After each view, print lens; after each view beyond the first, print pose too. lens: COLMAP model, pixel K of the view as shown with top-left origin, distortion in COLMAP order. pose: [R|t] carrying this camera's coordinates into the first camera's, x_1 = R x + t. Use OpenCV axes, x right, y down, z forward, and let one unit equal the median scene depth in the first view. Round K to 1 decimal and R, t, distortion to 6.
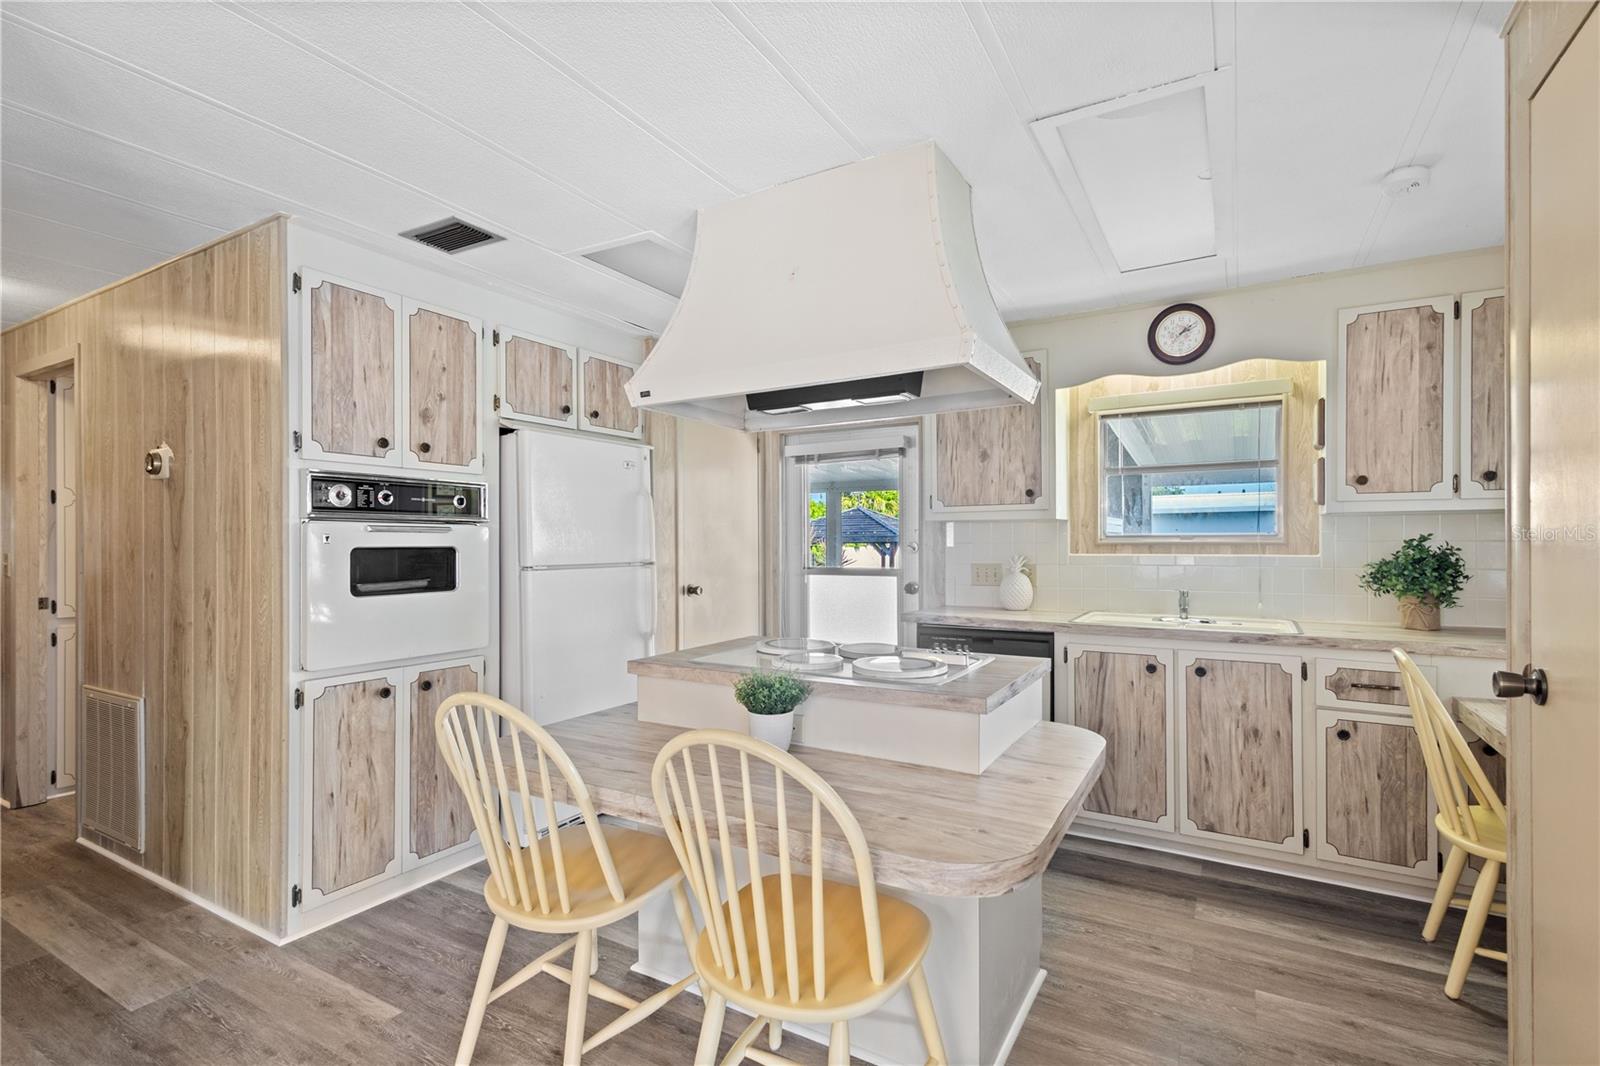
lens RADIAL K [[748.2, 0, 800.4], [0, 748.2, 542.6], [0, 0, 1]] dist [0.011311, -0.000741]
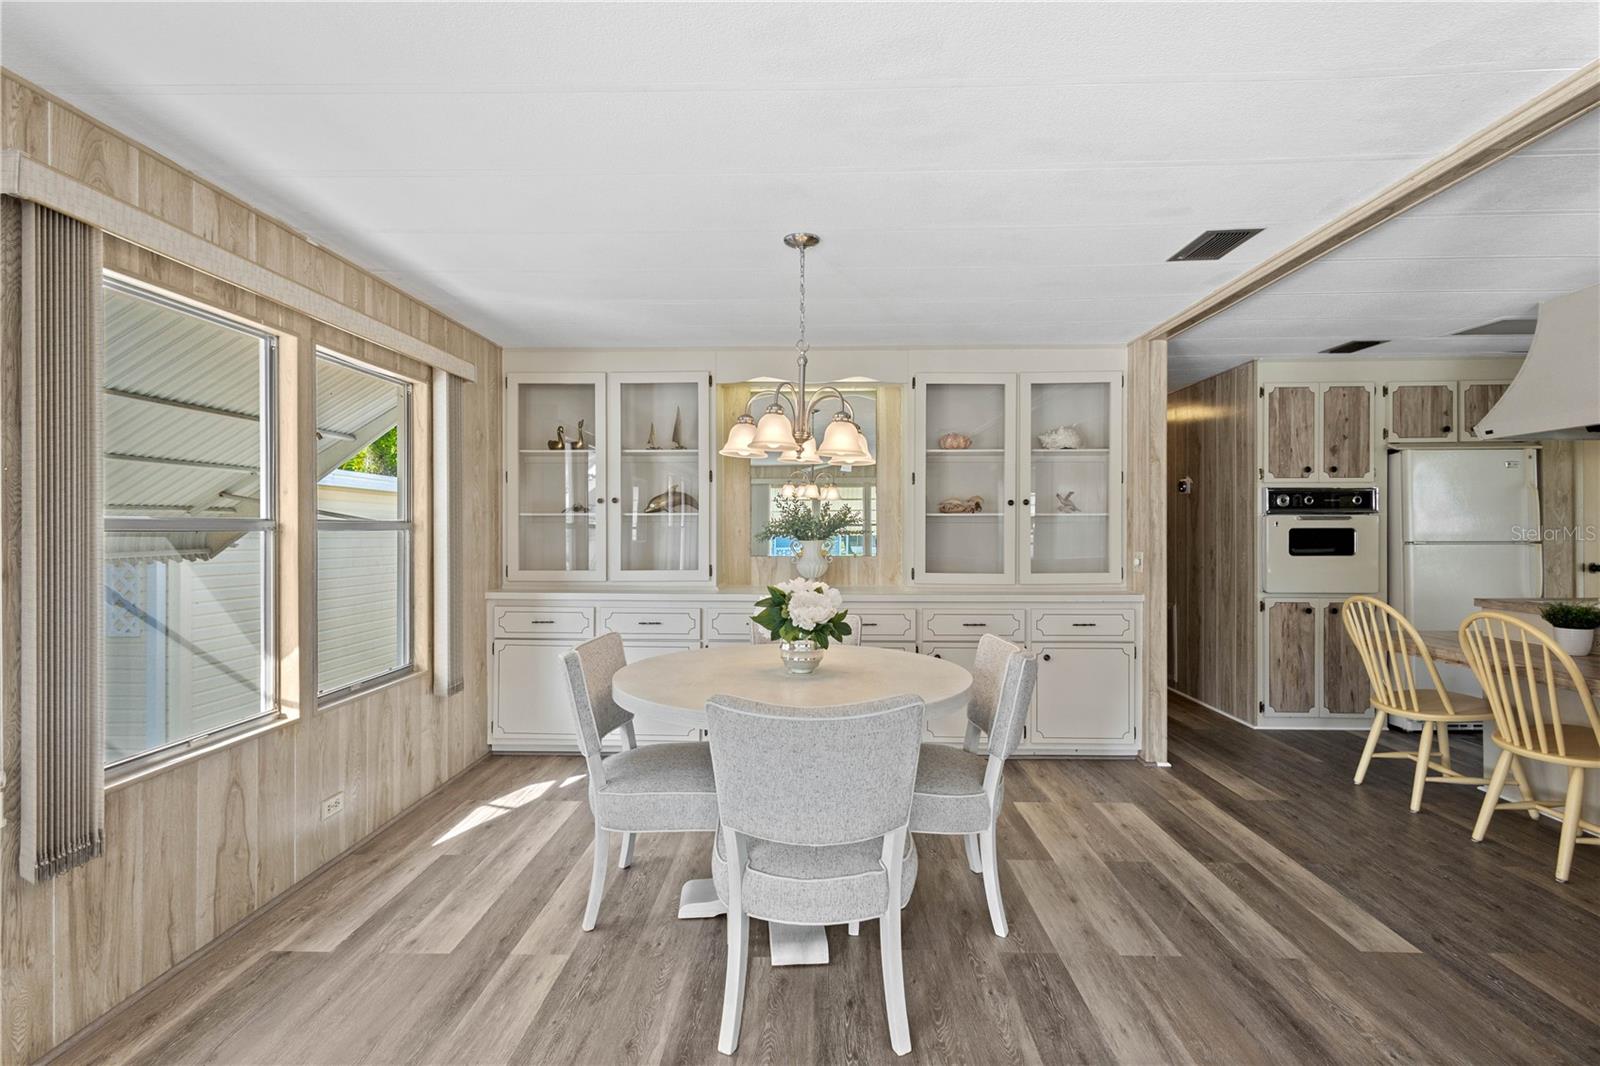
lens RADIAL K [[742.0, 0, 801.5], [0, 742.0, 530.7], [0, 0, 1]] dist [0.012624, -0.001303]
pose [[0.478932, 0.003541, -0.877845, 0.406265], [0.001781, 0.999986, 0.005005, 0.000564], [0.877850, -0.003960, 0.478919, -0.866489]]
